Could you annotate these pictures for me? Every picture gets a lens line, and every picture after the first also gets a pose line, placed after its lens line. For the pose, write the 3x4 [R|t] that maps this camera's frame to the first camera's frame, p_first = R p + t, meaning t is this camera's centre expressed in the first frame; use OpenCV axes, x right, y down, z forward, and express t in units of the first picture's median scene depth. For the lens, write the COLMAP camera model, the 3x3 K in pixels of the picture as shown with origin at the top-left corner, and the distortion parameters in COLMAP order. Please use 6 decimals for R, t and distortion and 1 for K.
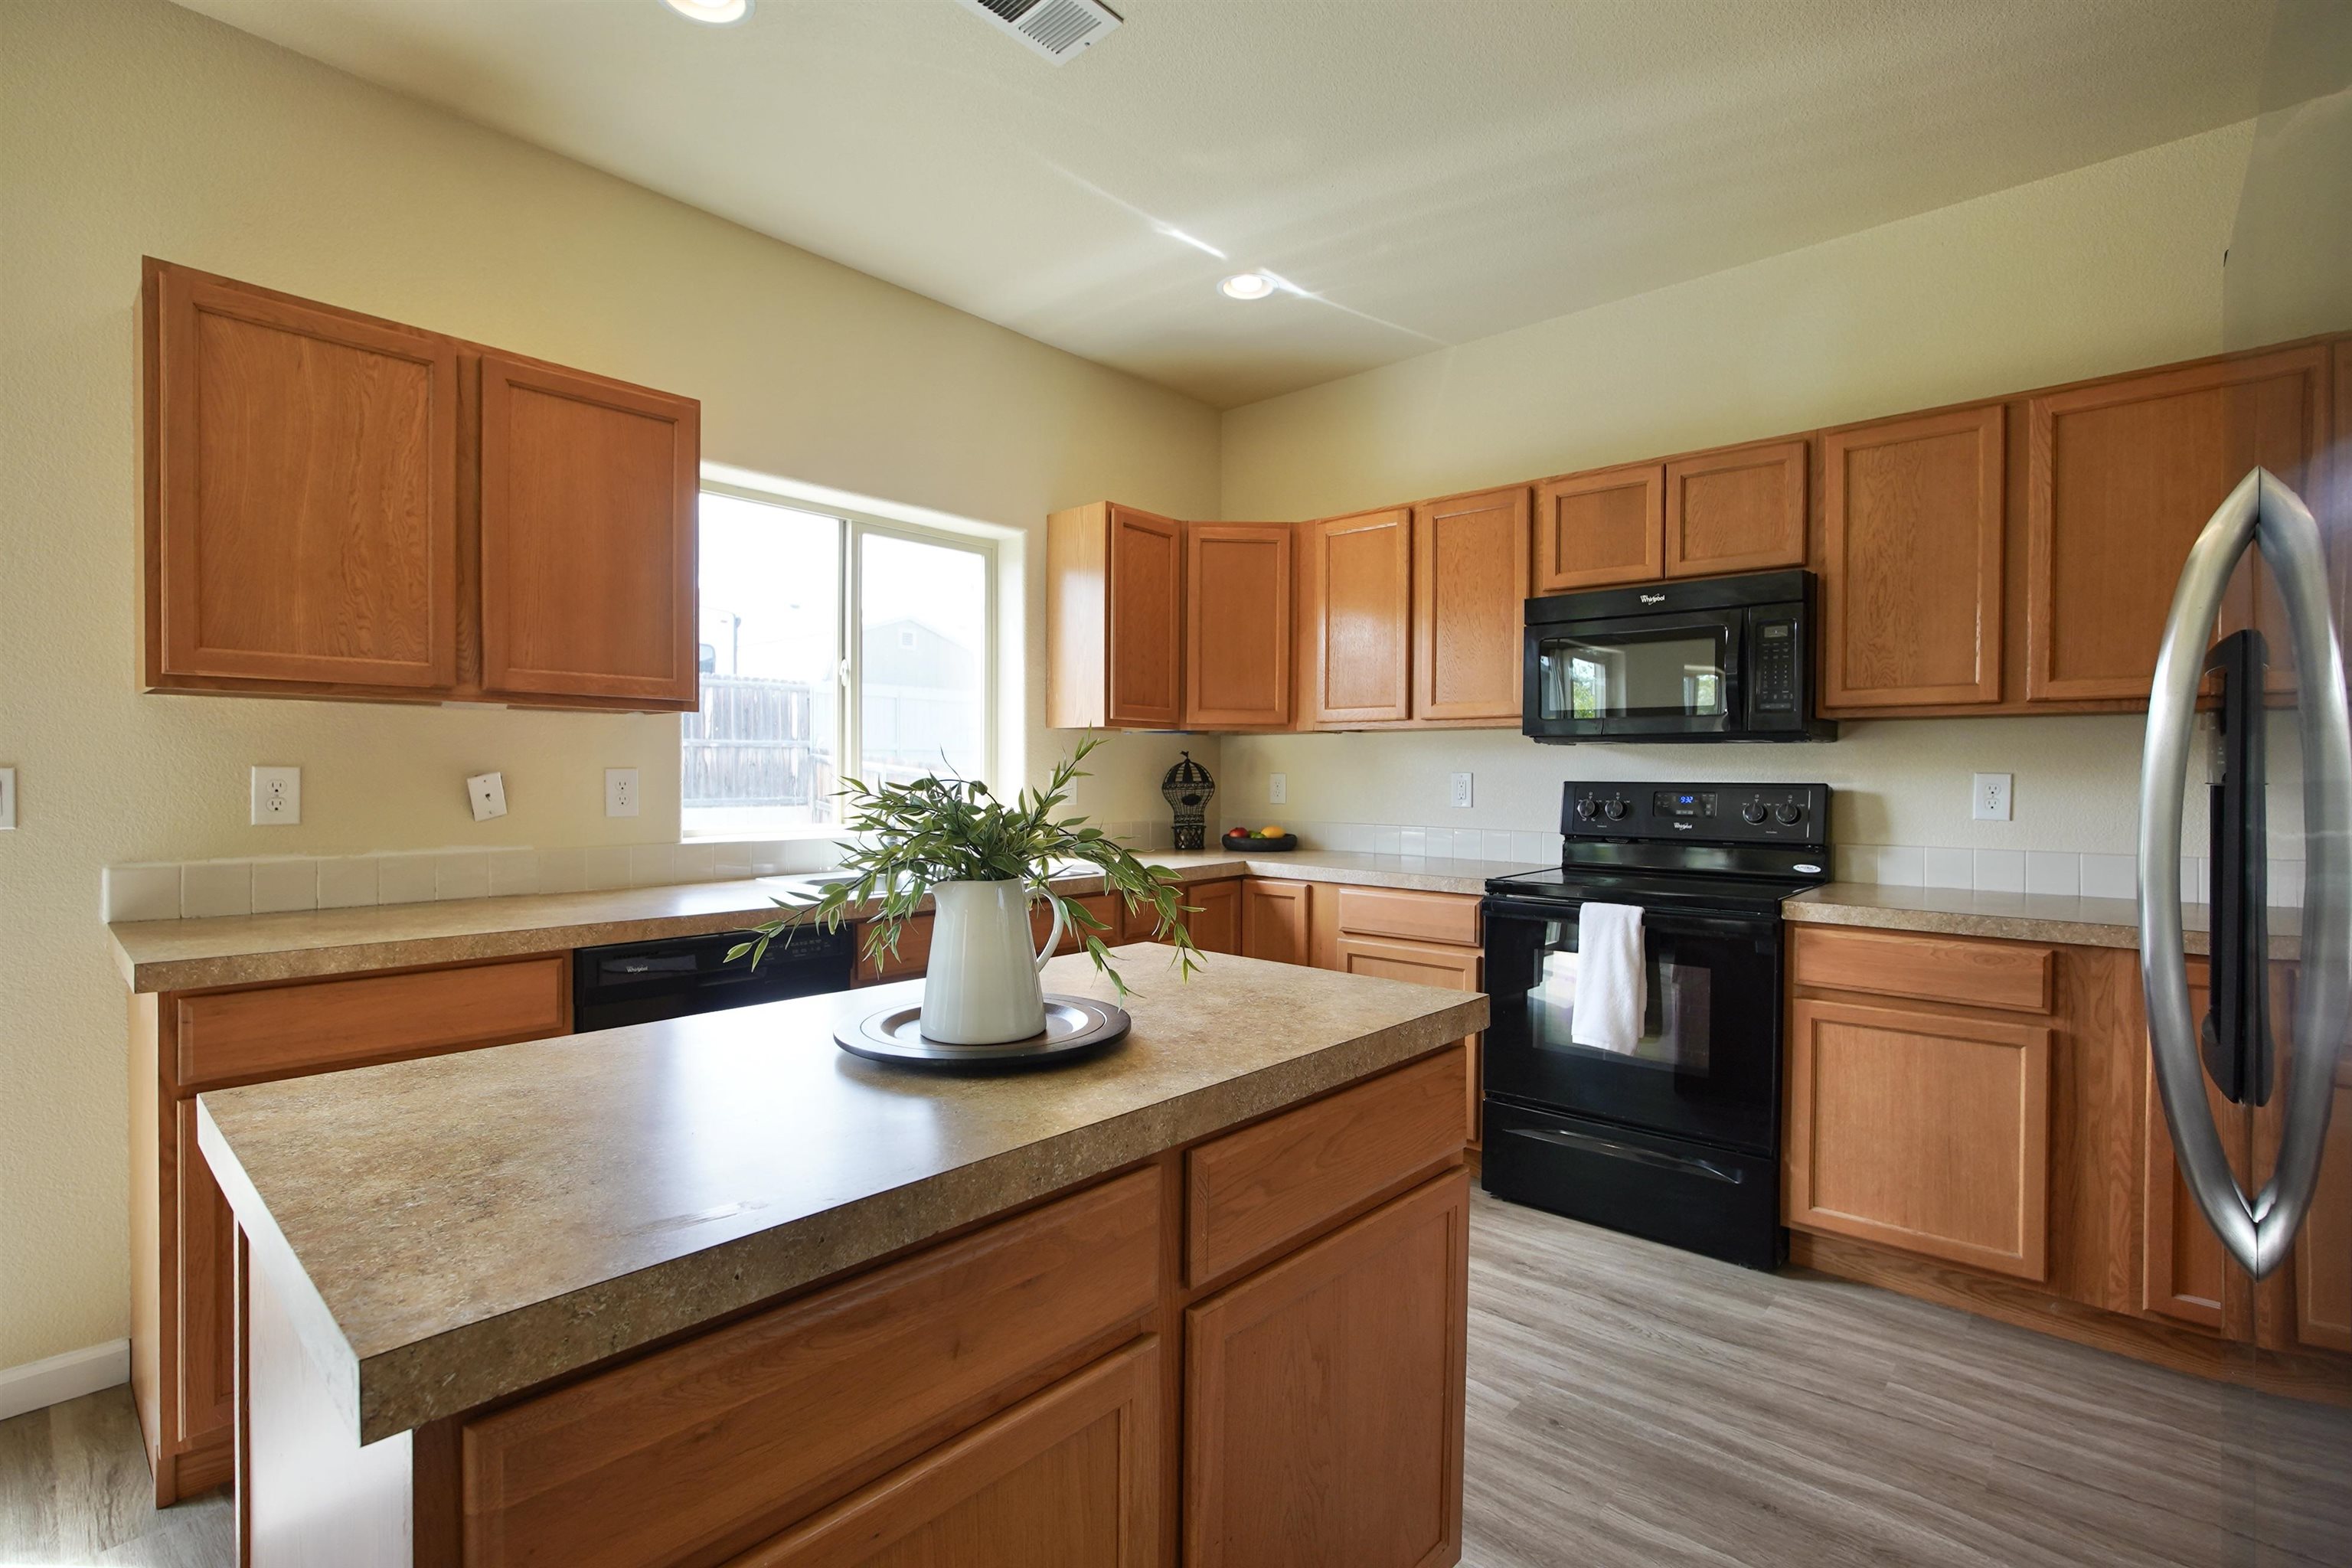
lens RADIAL K [[1095.0, 0, 1176.0], [0, 1095.0, 784.0], [0, 0, 1]] dist [-0.024004, 0.007715]
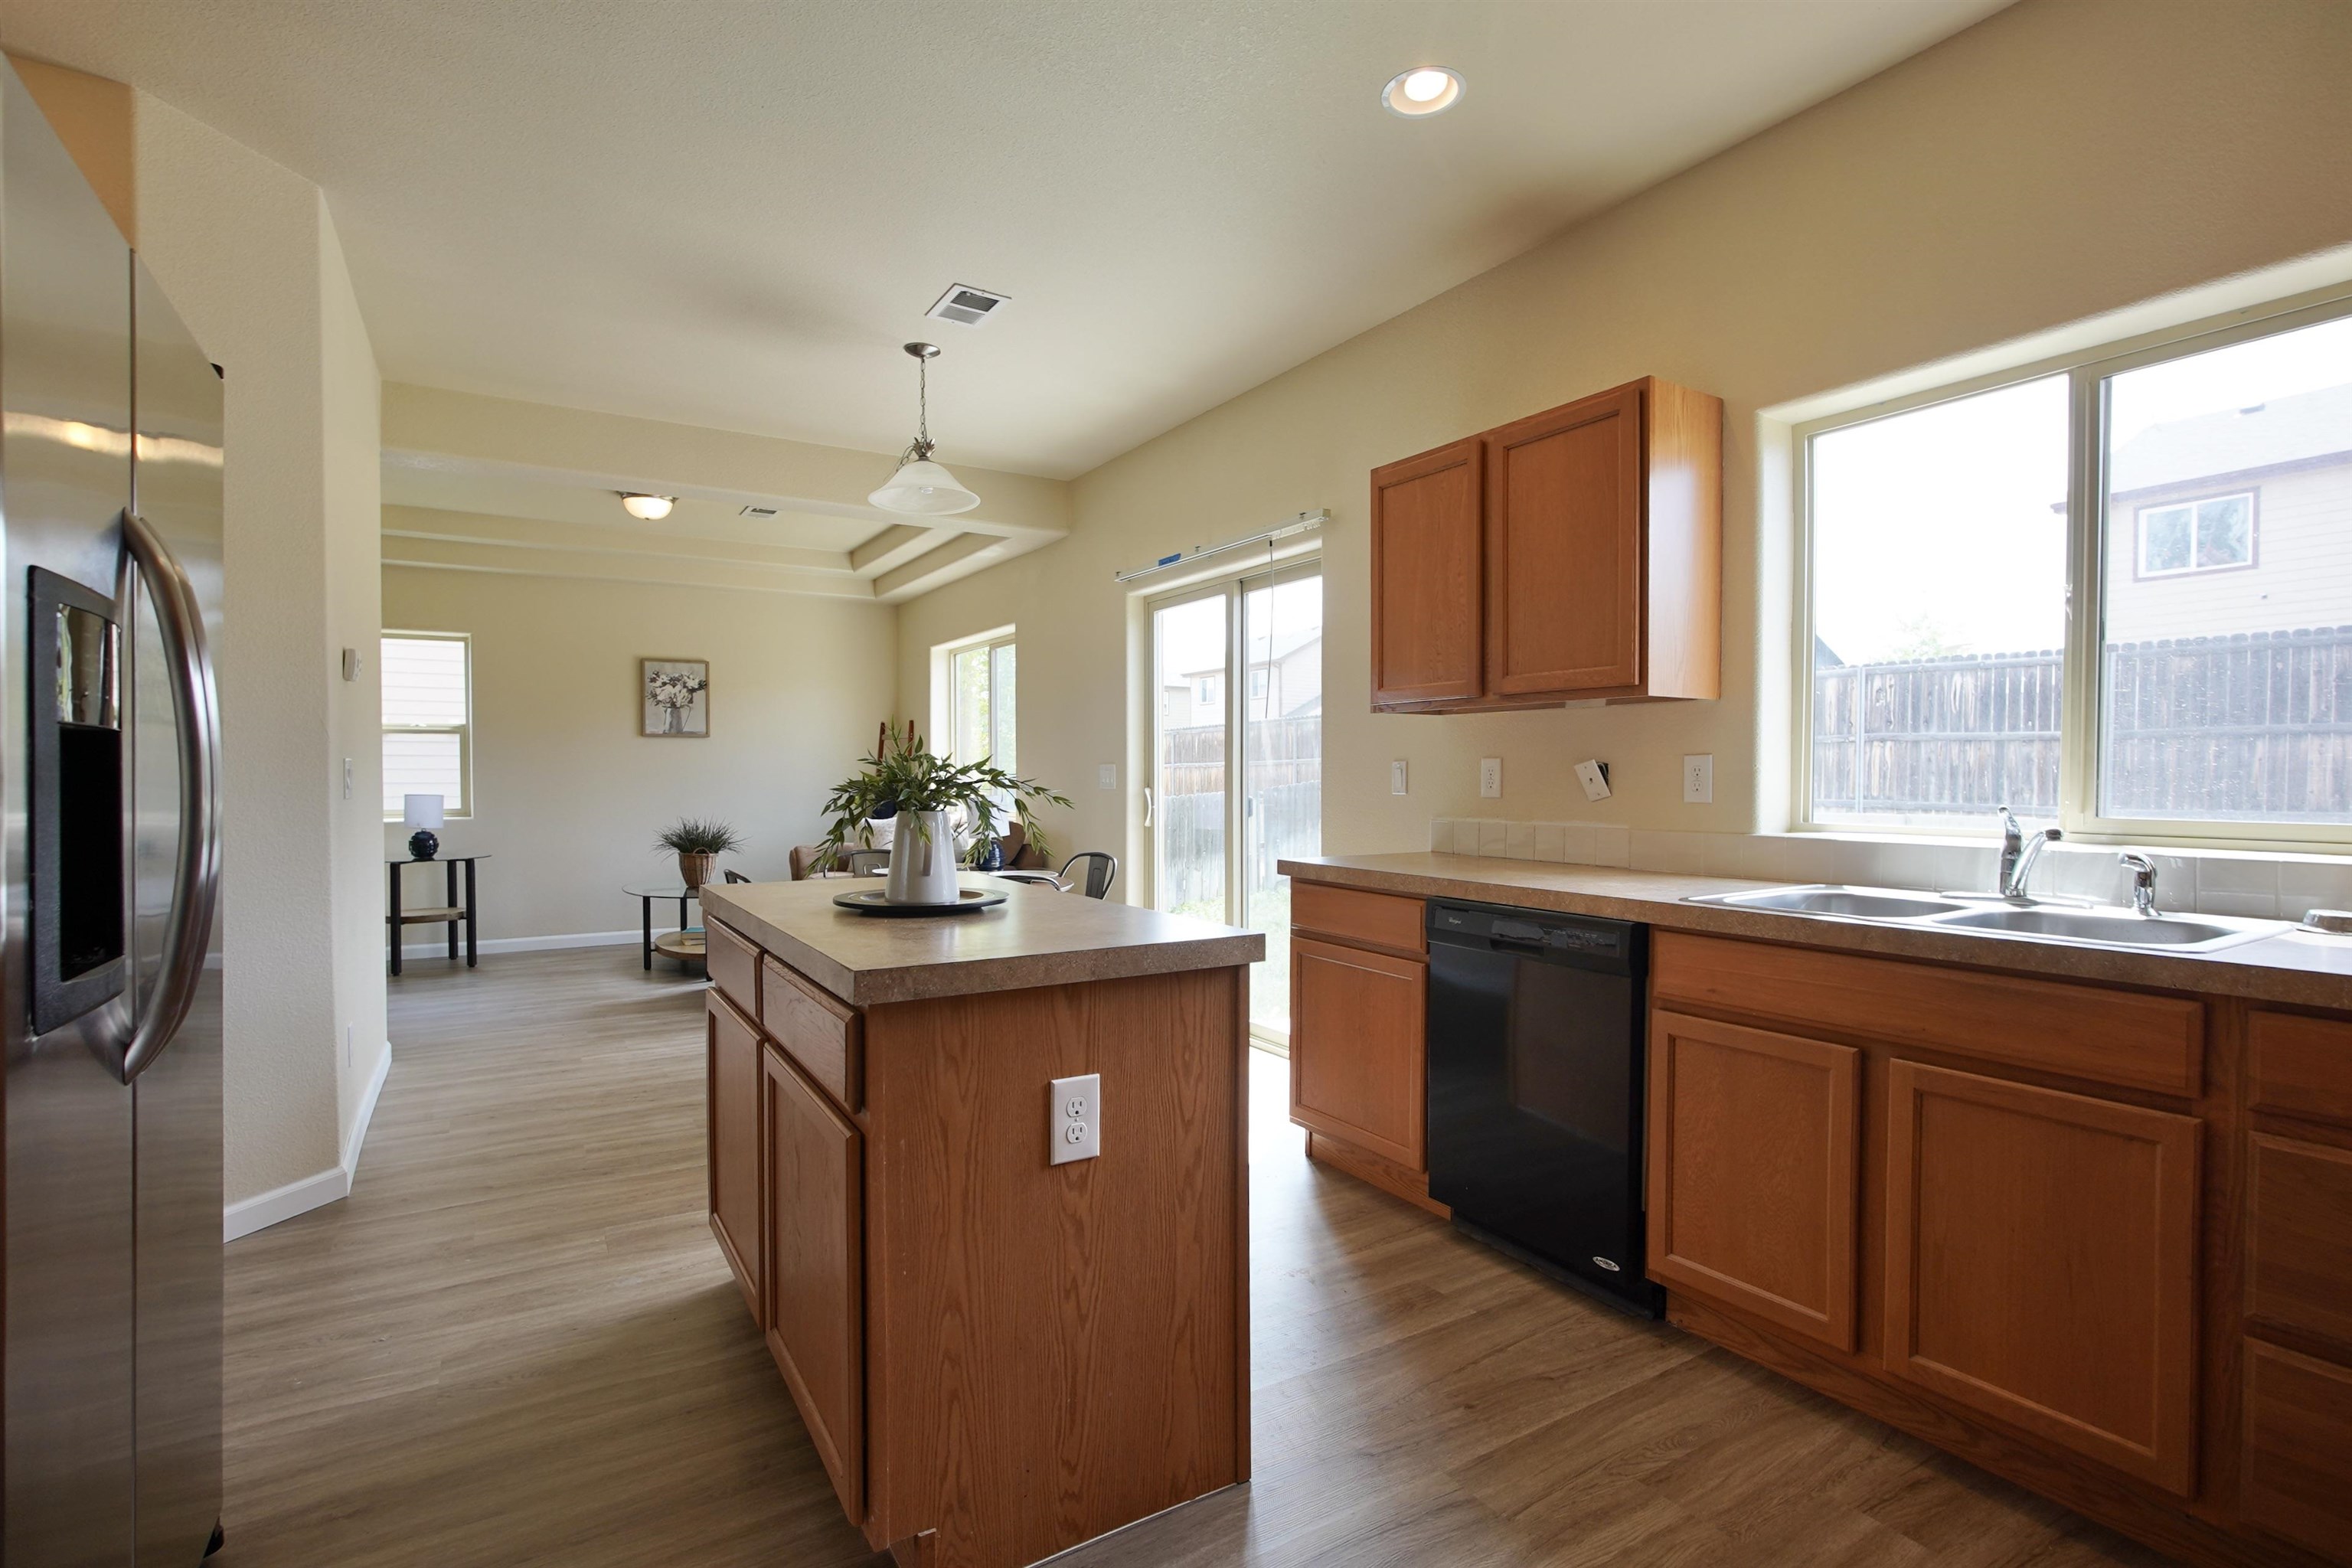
lens RADIAL K [[1112.6, 0, 1176.7], [0, 1112.6, 793.8], [0, 0, 1]] dist [-0.029097, 0.012899]
pose [[-0.285851, 0.016049, -0.958140, 0.602534], [-0.008477, 0.999778, 0.019275, 0.006598], [0.958237, 0.013632, -0.285652, 0.831937]]
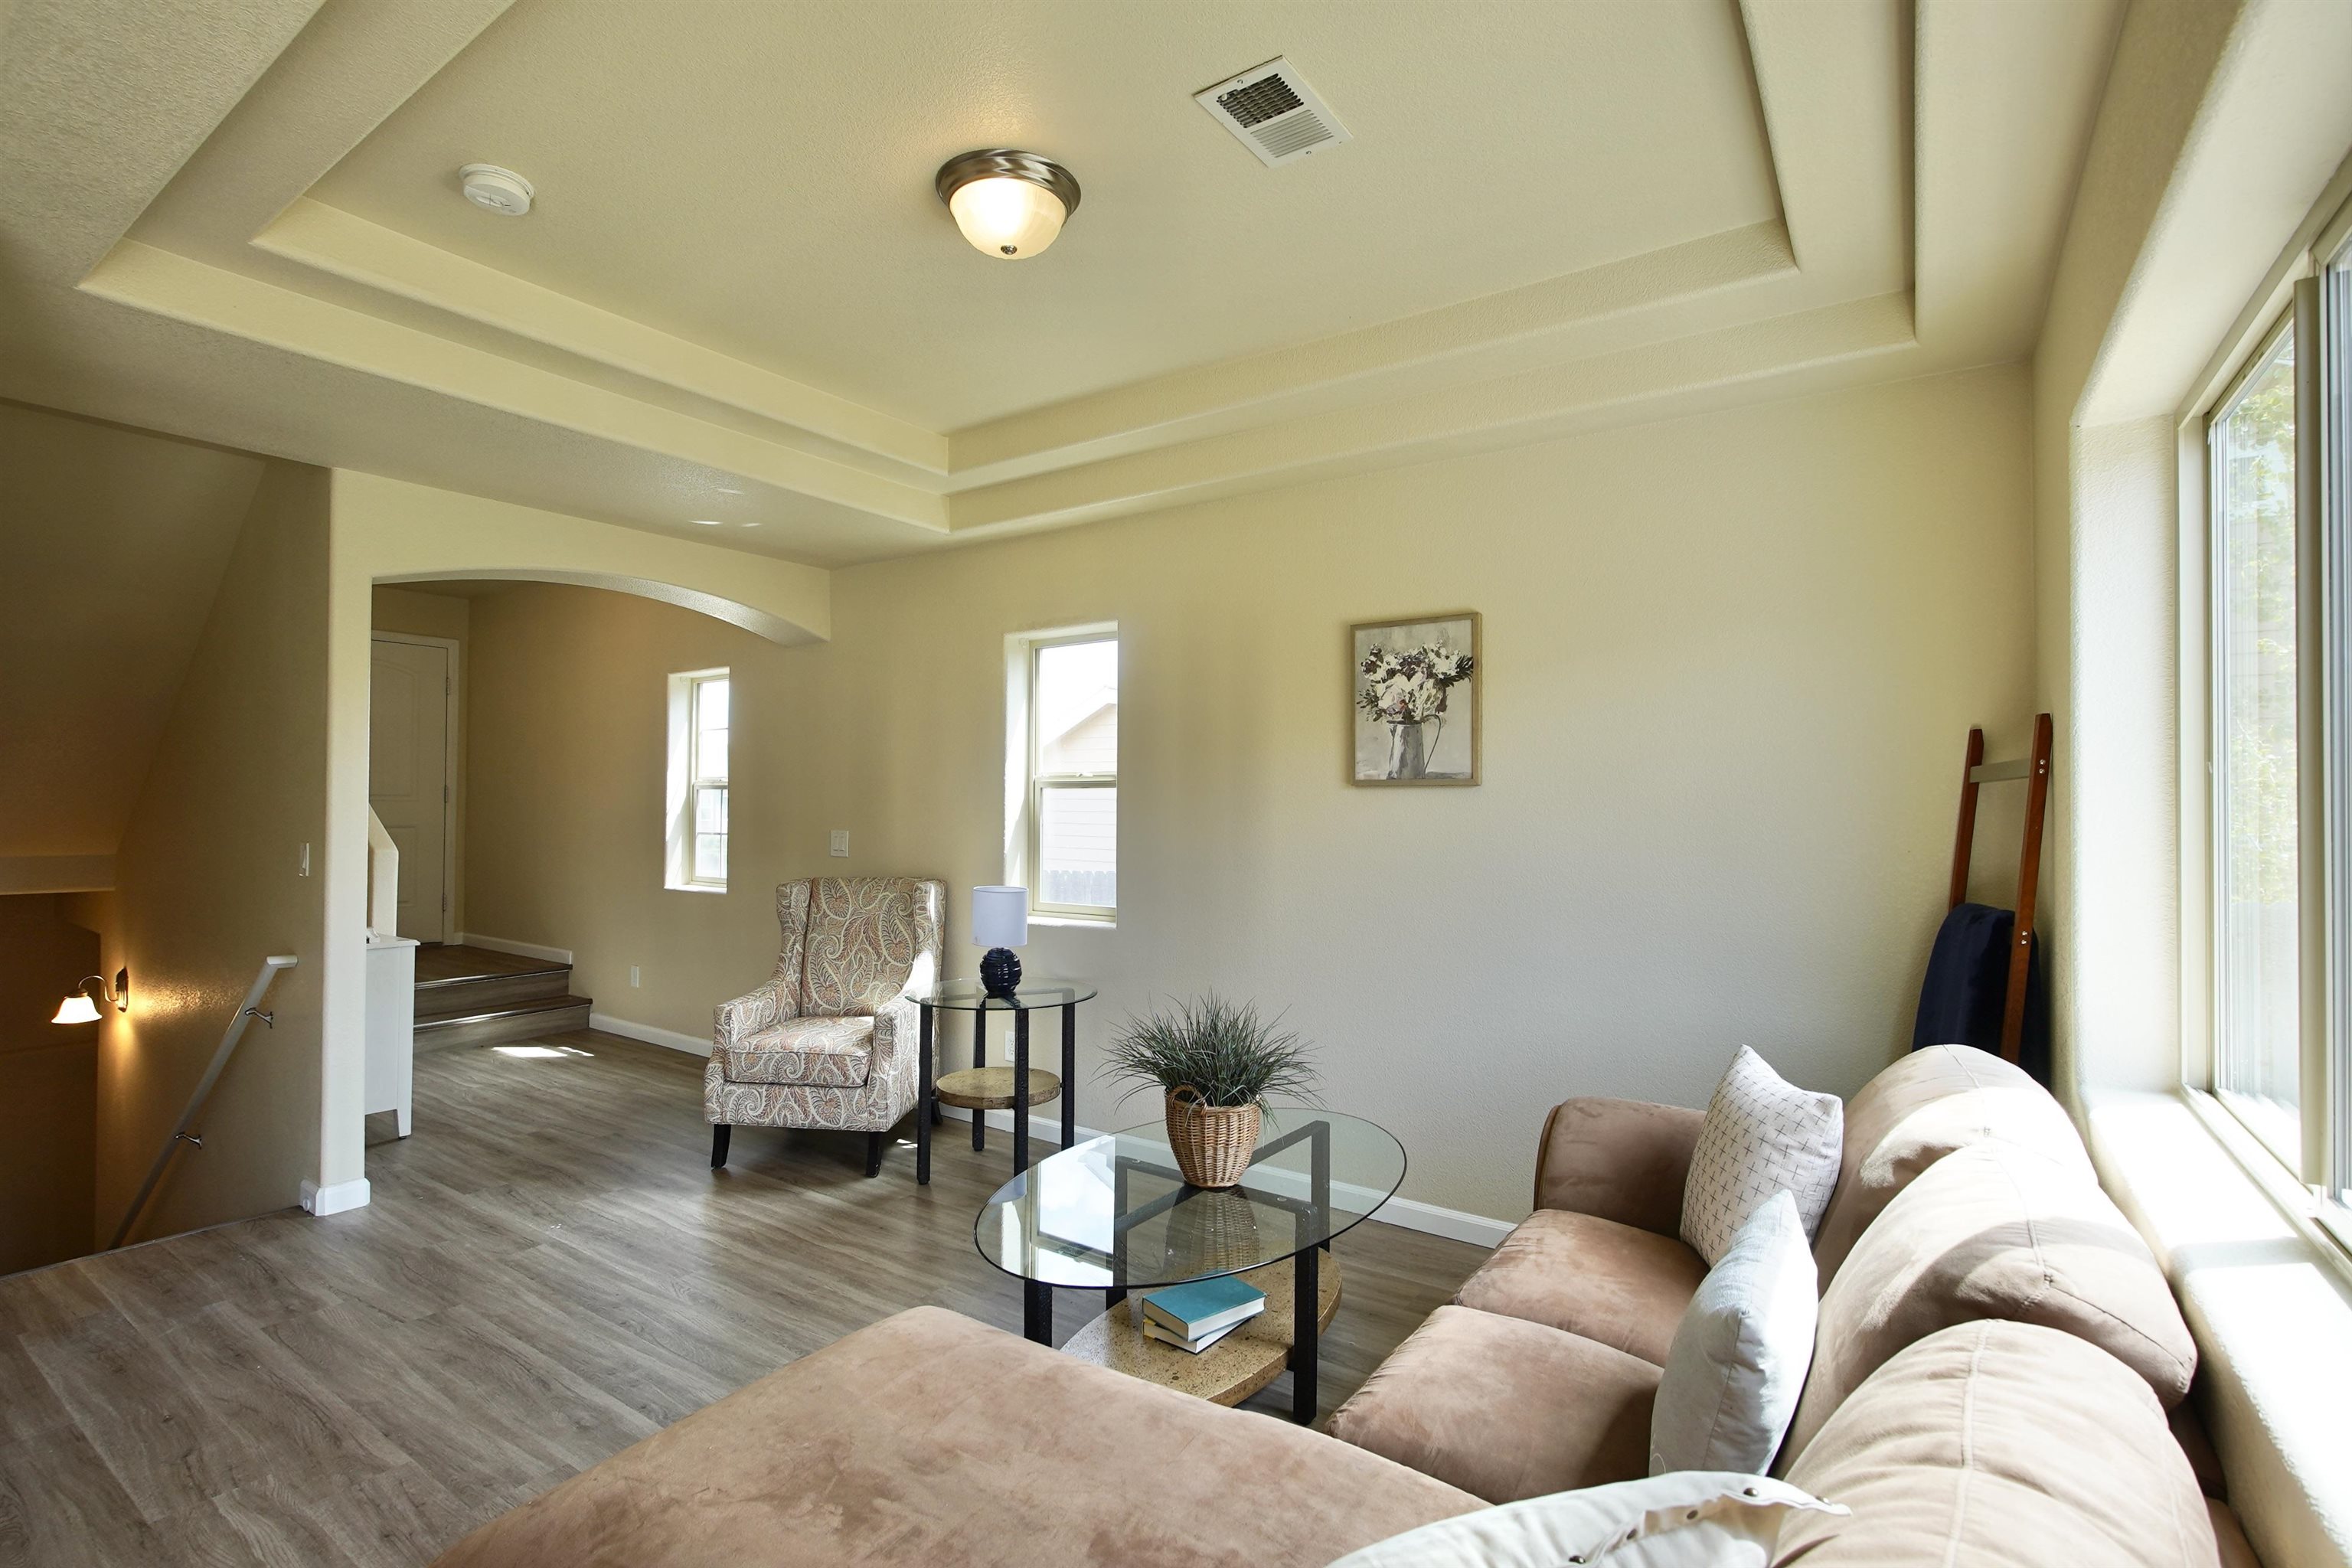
lens RADIAL K [[1086.3, 0, 1166.6], [0, 1086.3, 791.7], [0, 0, 1]] dist [-0.025791, 0.013418]
pose [[-0.991605, -0.010330, -0.128891, -1.286541], [-0.009733, 0.999939, -0.005259, -0.057128], [0.128937, -0.003960, -0.991645, 0.023468]]
